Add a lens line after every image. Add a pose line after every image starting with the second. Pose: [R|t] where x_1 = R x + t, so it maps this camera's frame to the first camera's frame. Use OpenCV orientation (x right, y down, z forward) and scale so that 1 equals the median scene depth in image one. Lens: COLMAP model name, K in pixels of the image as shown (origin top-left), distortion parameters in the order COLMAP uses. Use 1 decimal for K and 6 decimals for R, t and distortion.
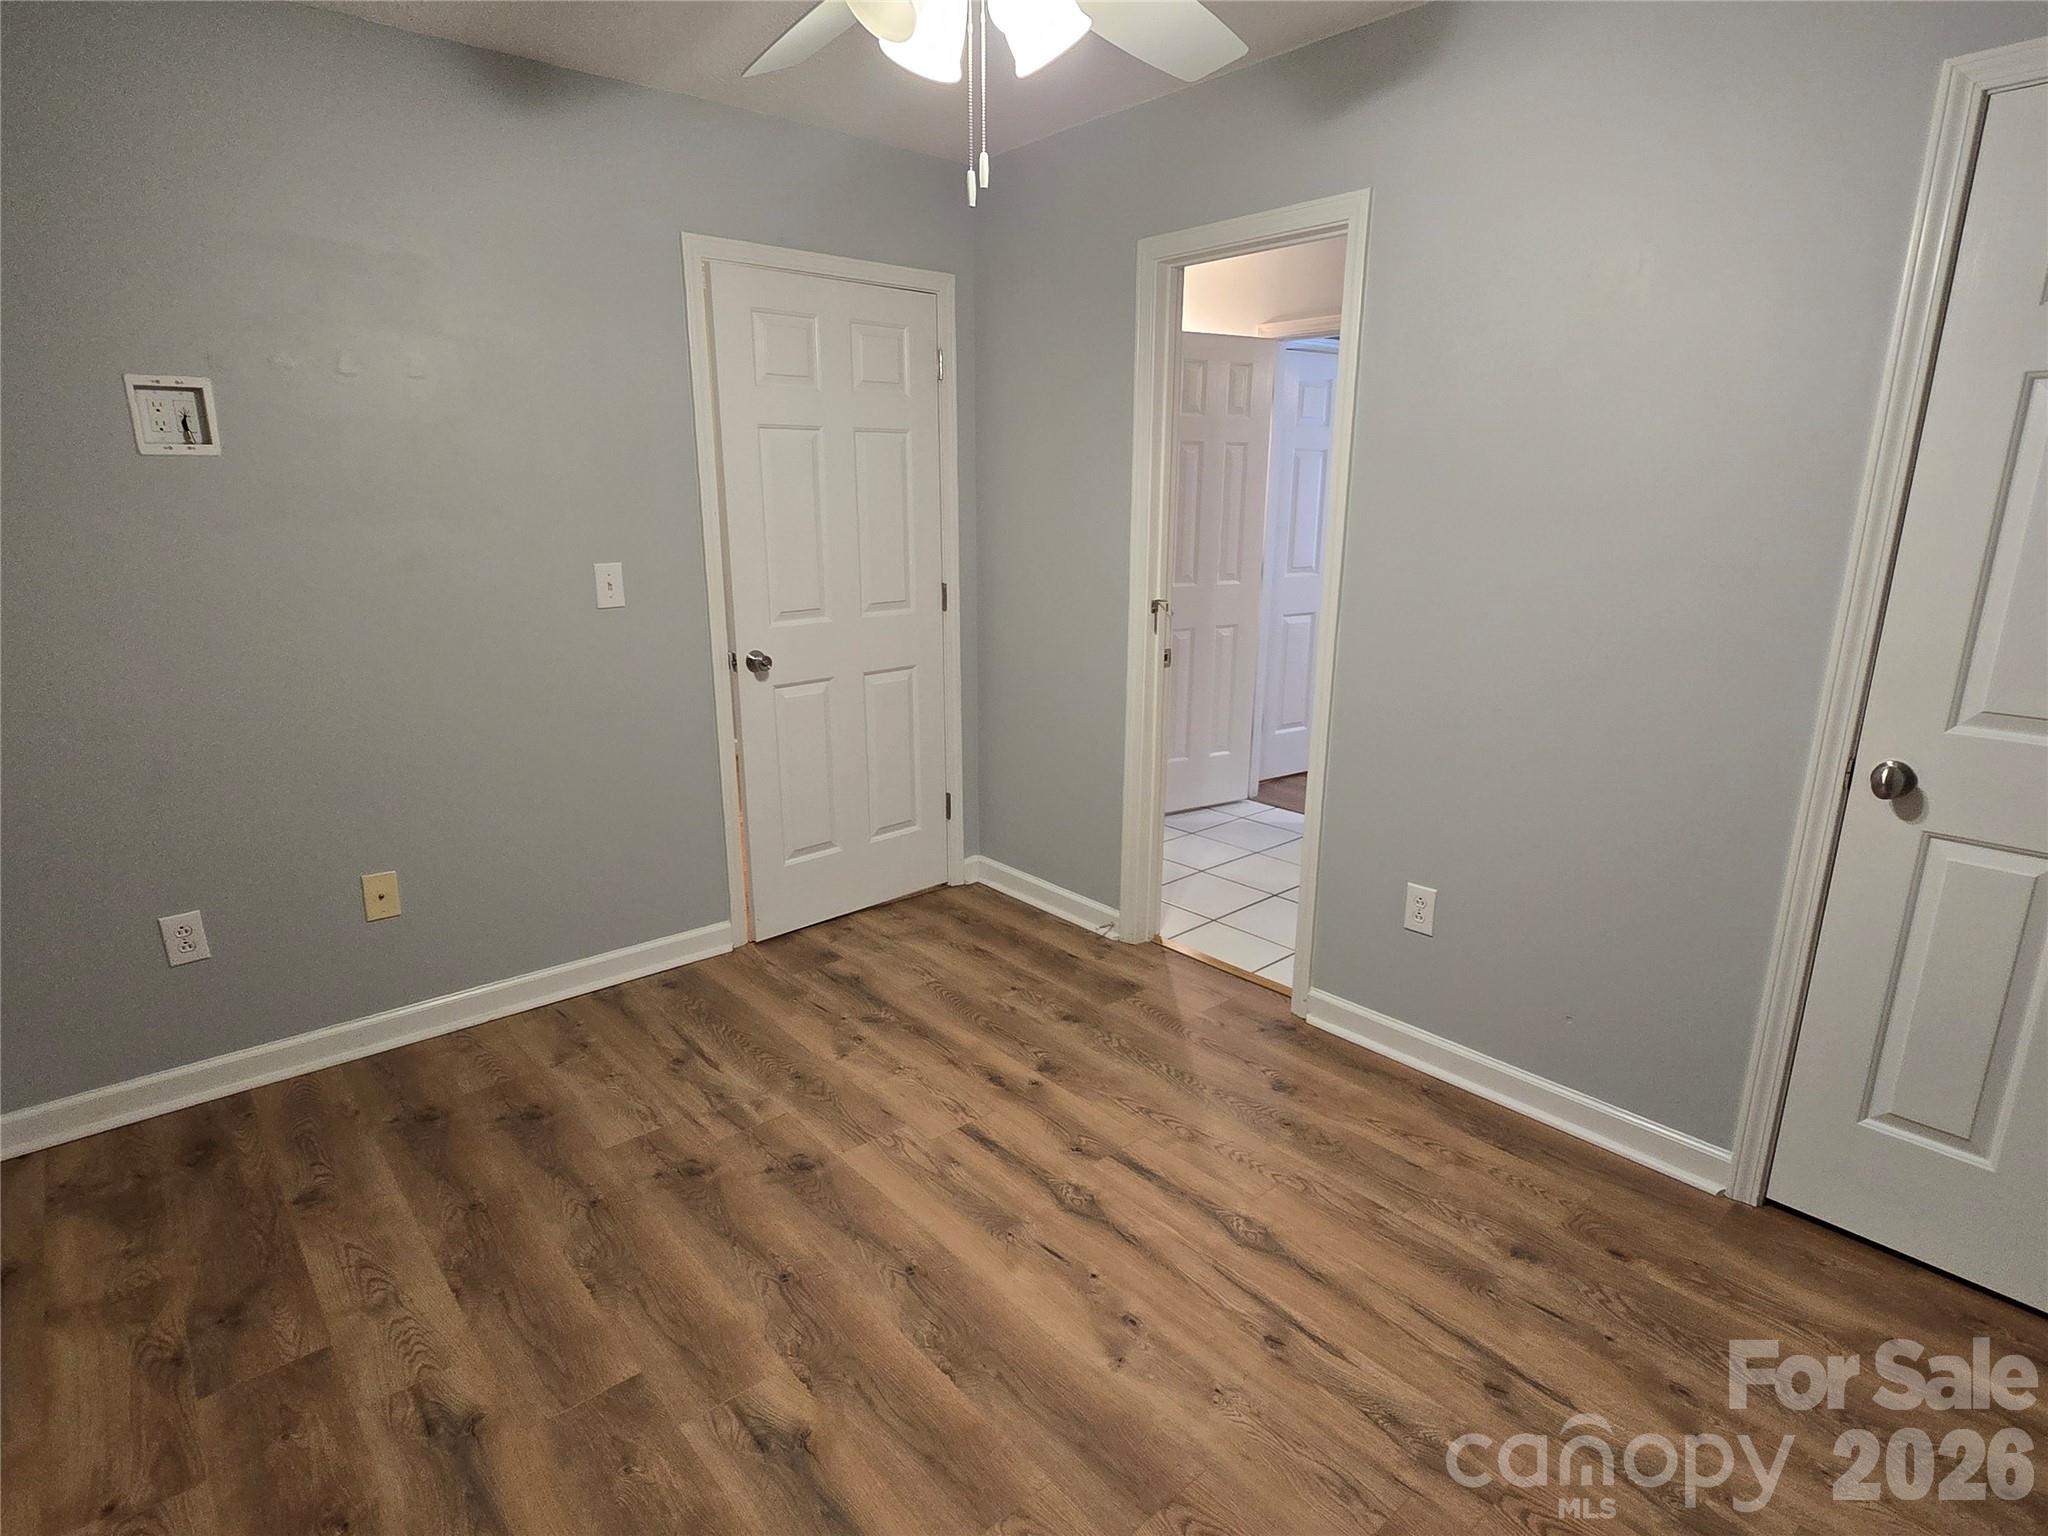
lens RADIAL K [[1094.9, 0, 1019.7], [0, 1094.9, 779.8], [0, 0, 1]] dist [0.000847, -0.003452]
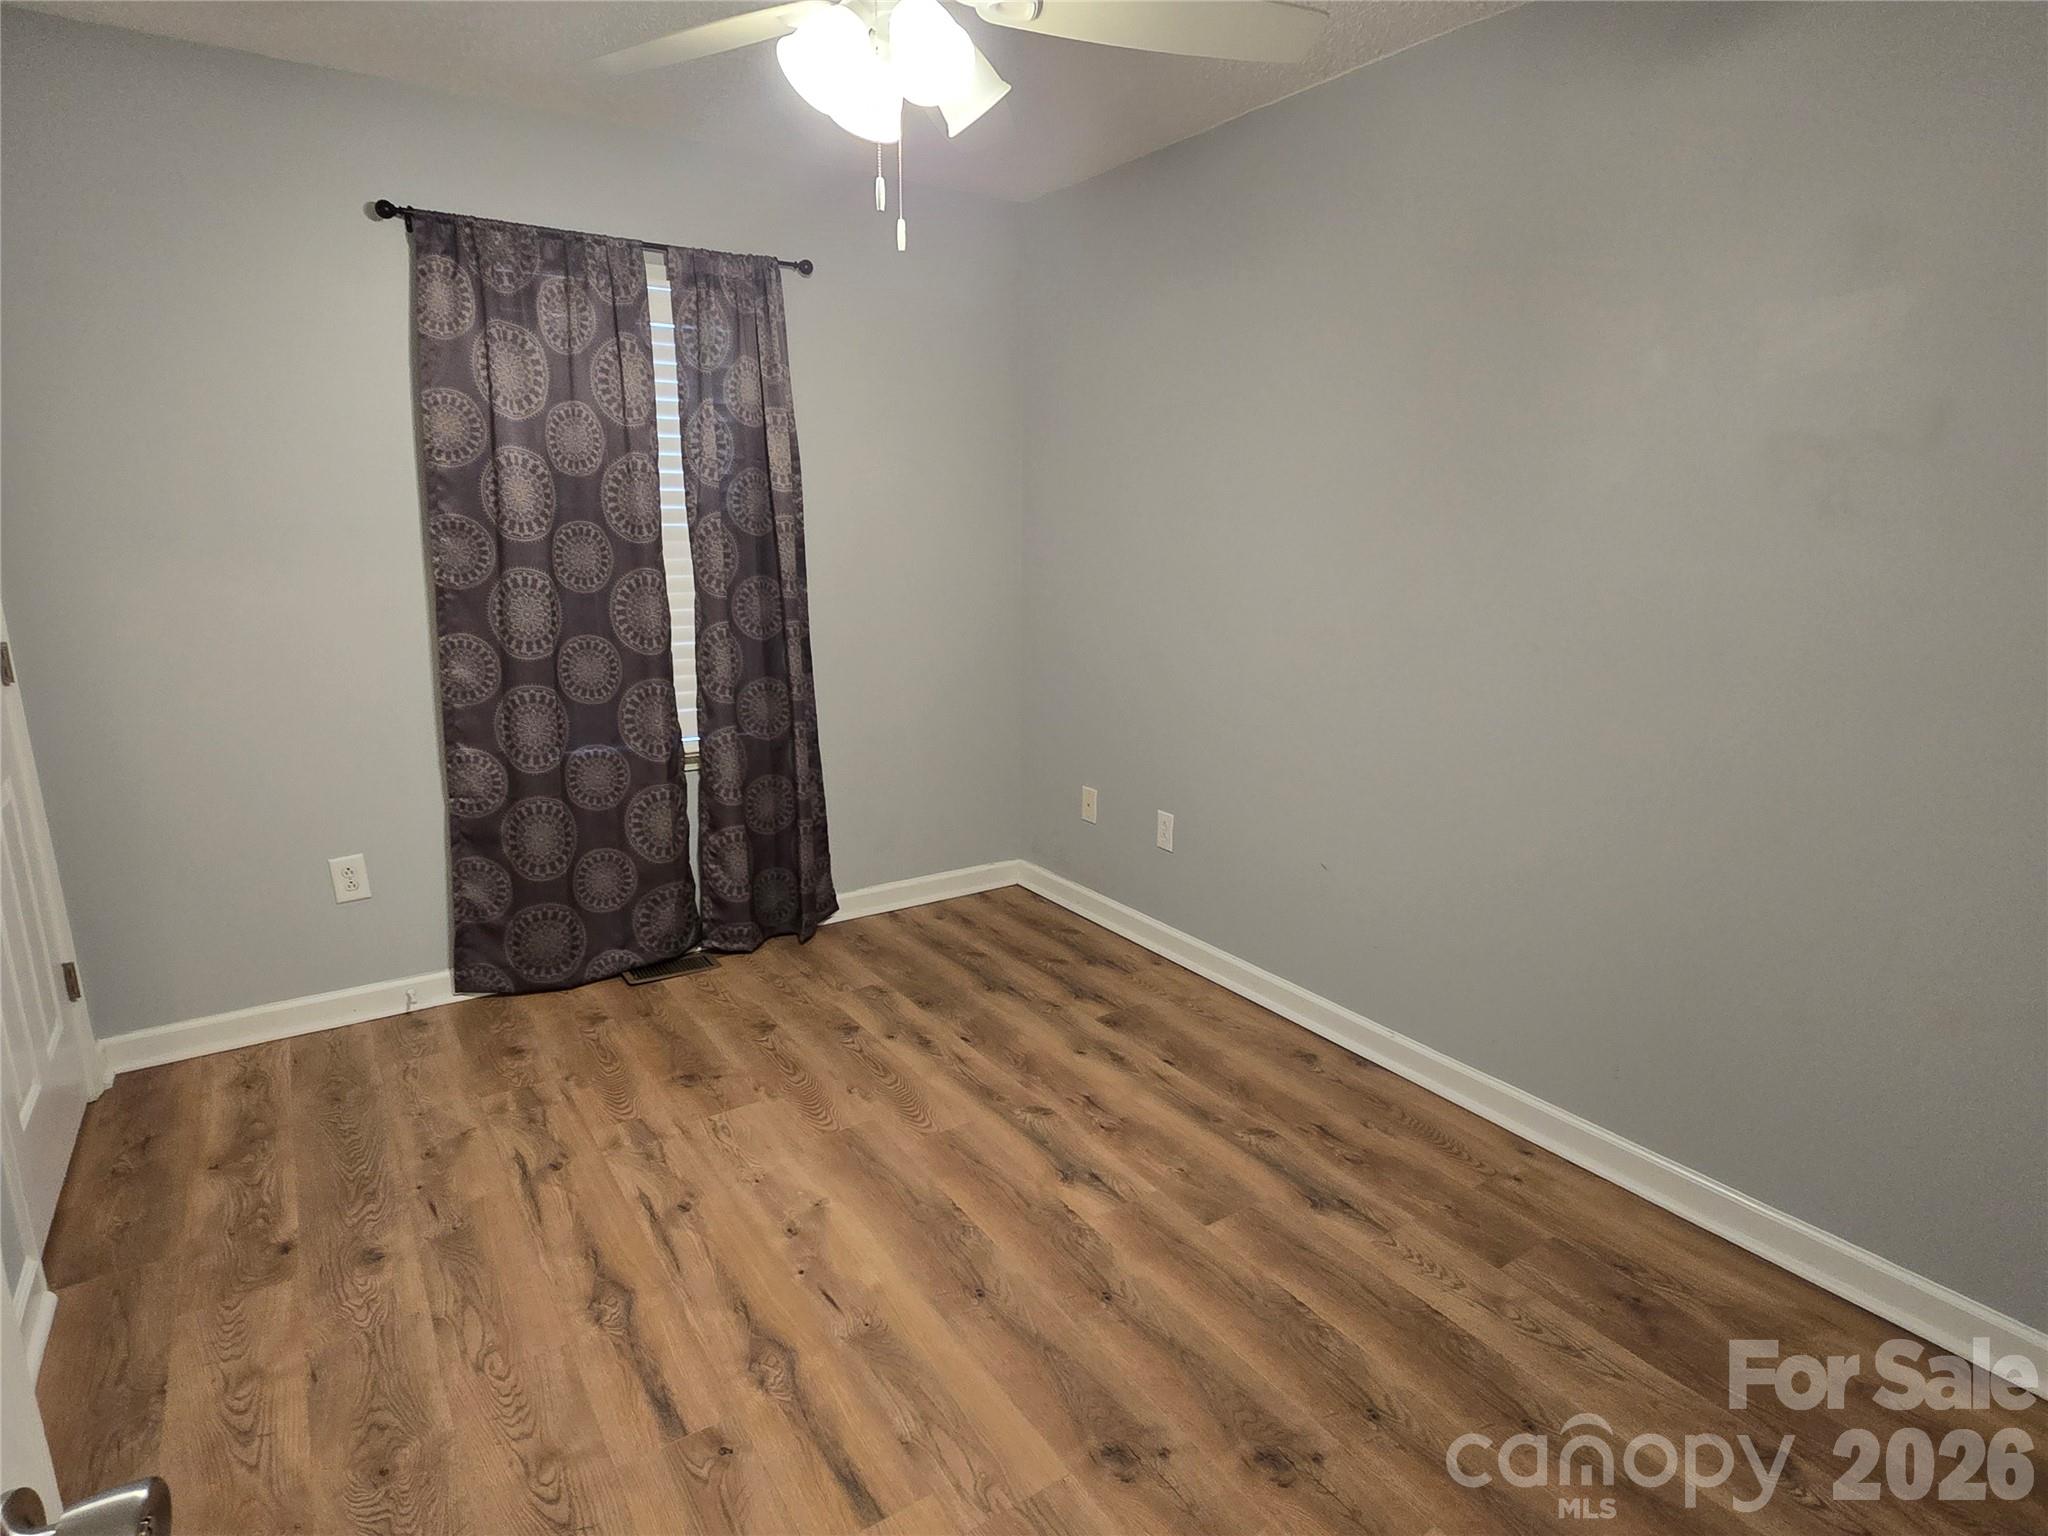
lens RADIAL K [[1094.9, 0, 1019.7], [0, 1094.9, 779.8], [0, 0, 1]] dist [0.000847, -0.003452]
pose [[-0.992871, -0.038609, 0.112772, -0.226625], [0.020210, 0.877863, 0.478485, -0.422071], [-0.117472, 0.477353, -0.870824, 1.619044]]
